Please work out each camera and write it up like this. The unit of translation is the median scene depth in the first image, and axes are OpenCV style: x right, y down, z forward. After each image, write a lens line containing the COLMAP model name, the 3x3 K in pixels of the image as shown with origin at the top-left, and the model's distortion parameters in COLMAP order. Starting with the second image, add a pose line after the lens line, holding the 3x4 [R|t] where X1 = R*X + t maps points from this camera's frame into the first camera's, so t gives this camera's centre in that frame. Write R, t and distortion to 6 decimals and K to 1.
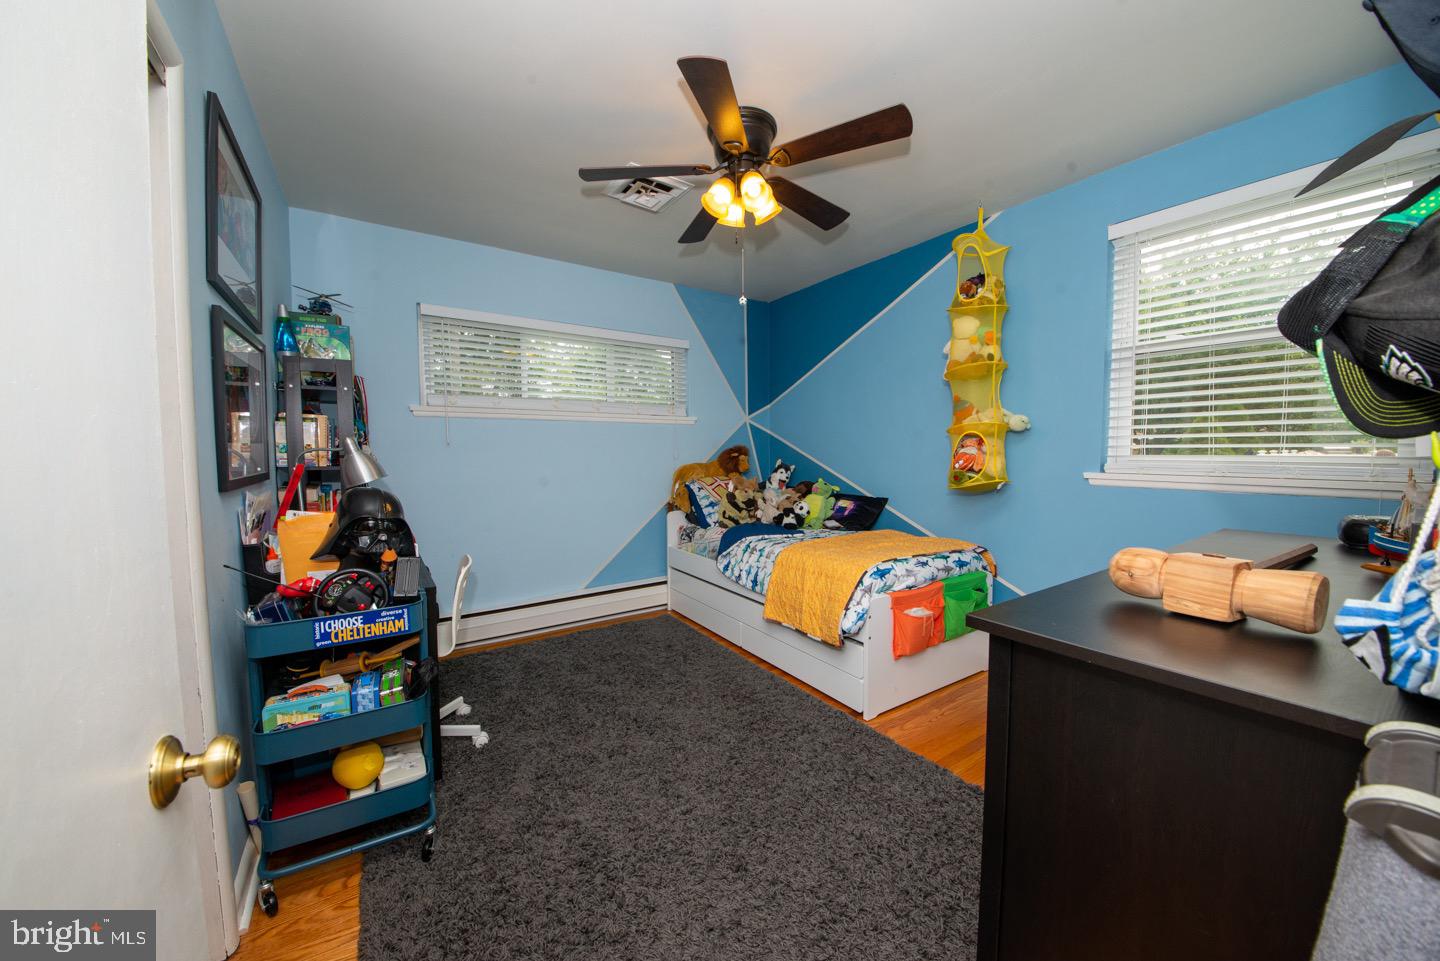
lens RADIAL K [[521.9, 0, 718.7], [0, 521.9, 482.2], [0, 0, 1]] dist [0.000846, -0.008204]
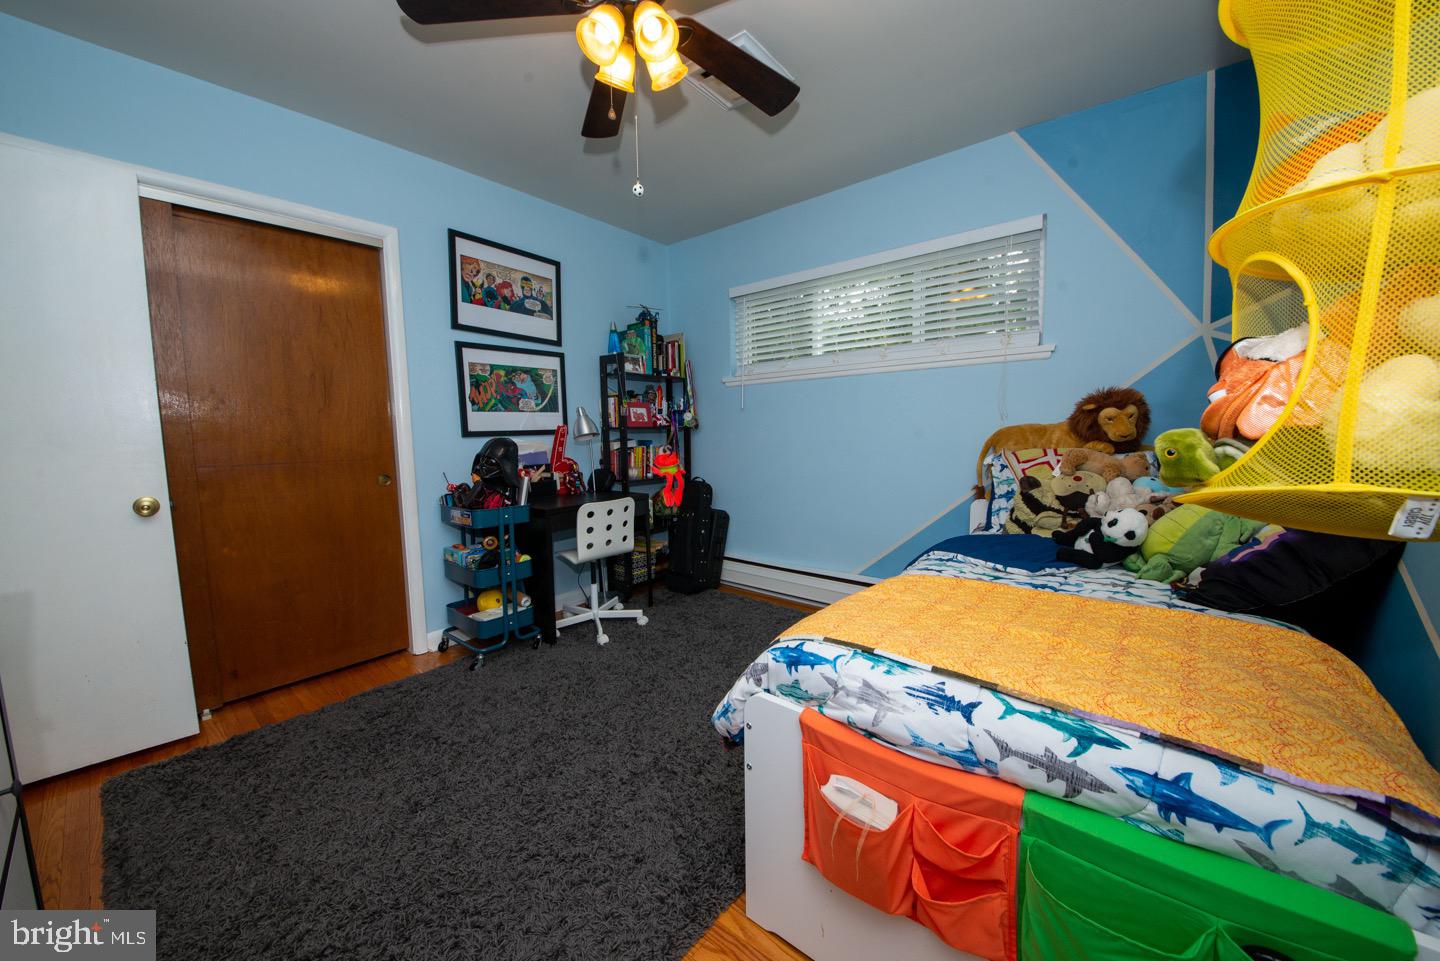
lens RADIAL K [[521.9, 0, 718.7], [0, 521.9, 482.2], [0, 0, 1]] dist [0.000846, -0.008204]
pose [[0.309948, 0.103186, -0.945138, 0.472743], [-0.052306, 0.994438, 0.091415, -0.008255], [0.949314, 0.021102, 0.313621, 0.537013]]
